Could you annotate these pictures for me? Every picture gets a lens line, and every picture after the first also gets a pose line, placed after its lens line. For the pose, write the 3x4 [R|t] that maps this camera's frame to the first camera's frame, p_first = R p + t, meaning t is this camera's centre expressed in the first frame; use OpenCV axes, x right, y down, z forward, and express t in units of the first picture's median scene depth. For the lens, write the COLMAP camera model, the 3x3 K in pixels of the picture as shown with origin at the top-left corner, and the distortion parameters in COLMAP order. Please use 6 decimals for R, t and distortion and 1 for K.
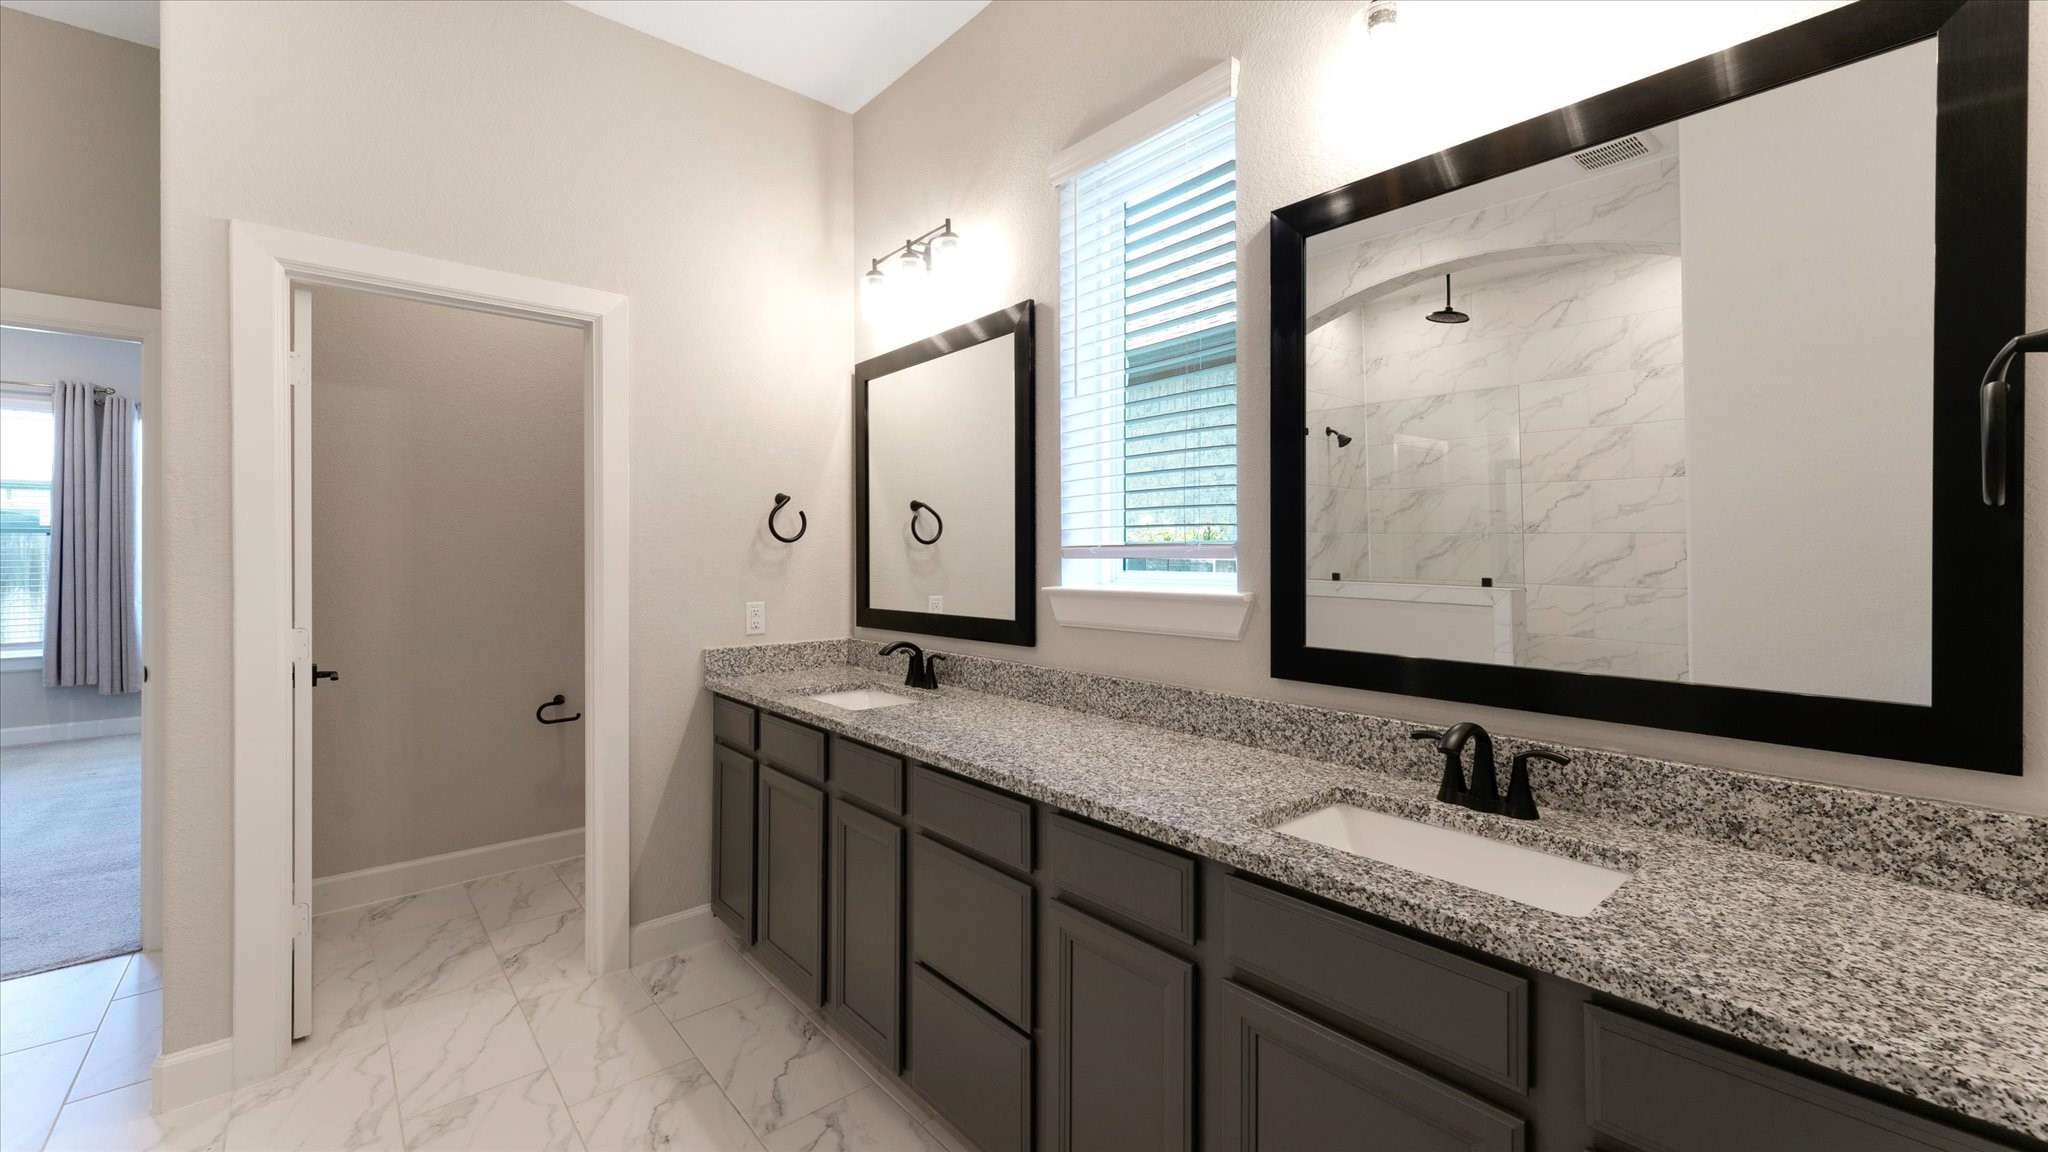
lens RADIAL K [[824.1, 0, 1020.1], [0, 824.1, 562.5], [0, 0, 1]] dist [0.008132, -0.000486]
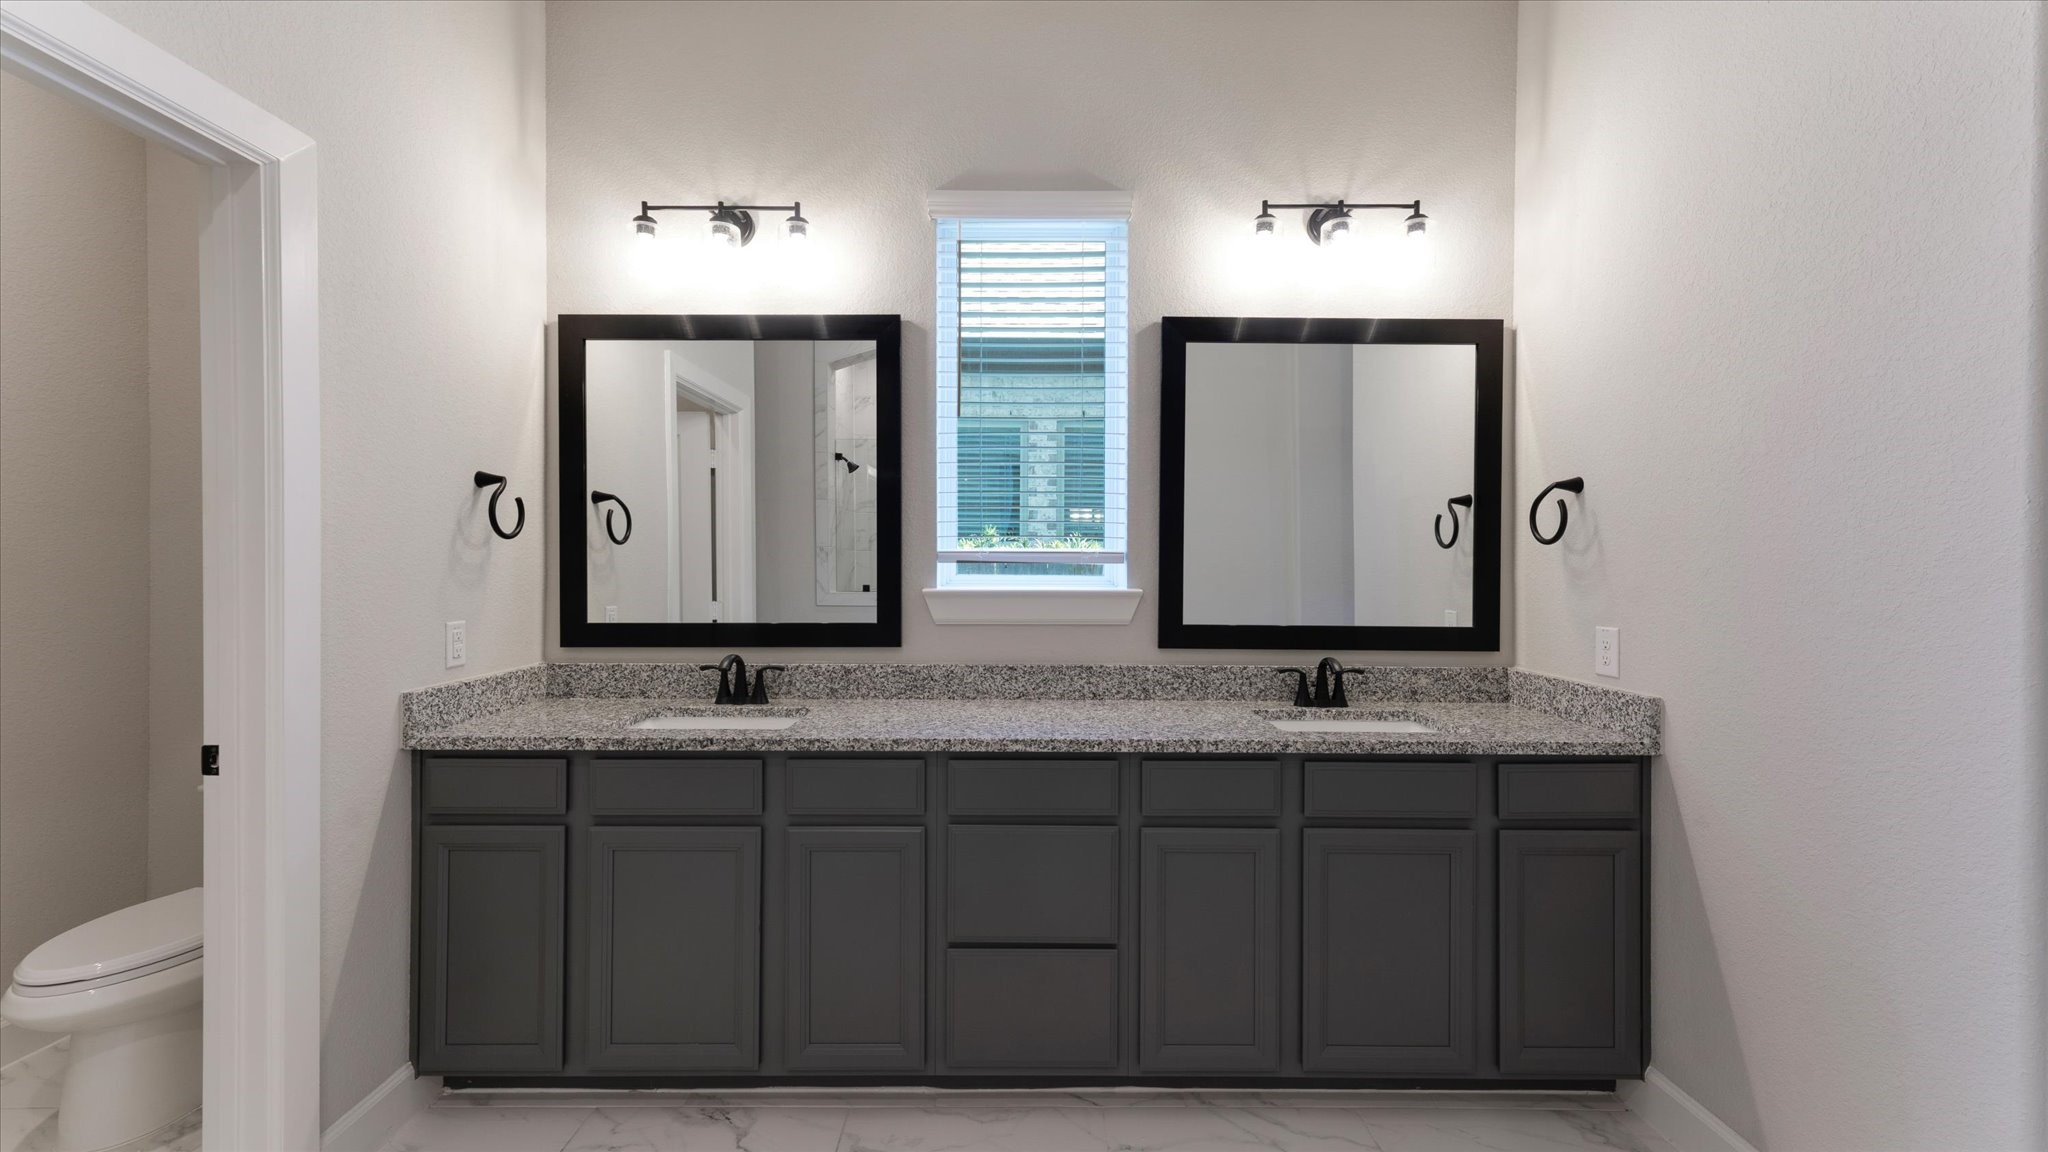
lens RADIAL K [[824.1, 0, 1021.9], [0, 824.1, 571.6], [0, 0, 1]] dist [0.008132, -0.000486]
pose [[0.649337, -0.003488, 0.760493, -0.828186], [-0.000286, 0.999988, 0.004831, 0.001664], [-0.760501, -0.003355, 0.649329, 0.242199]]
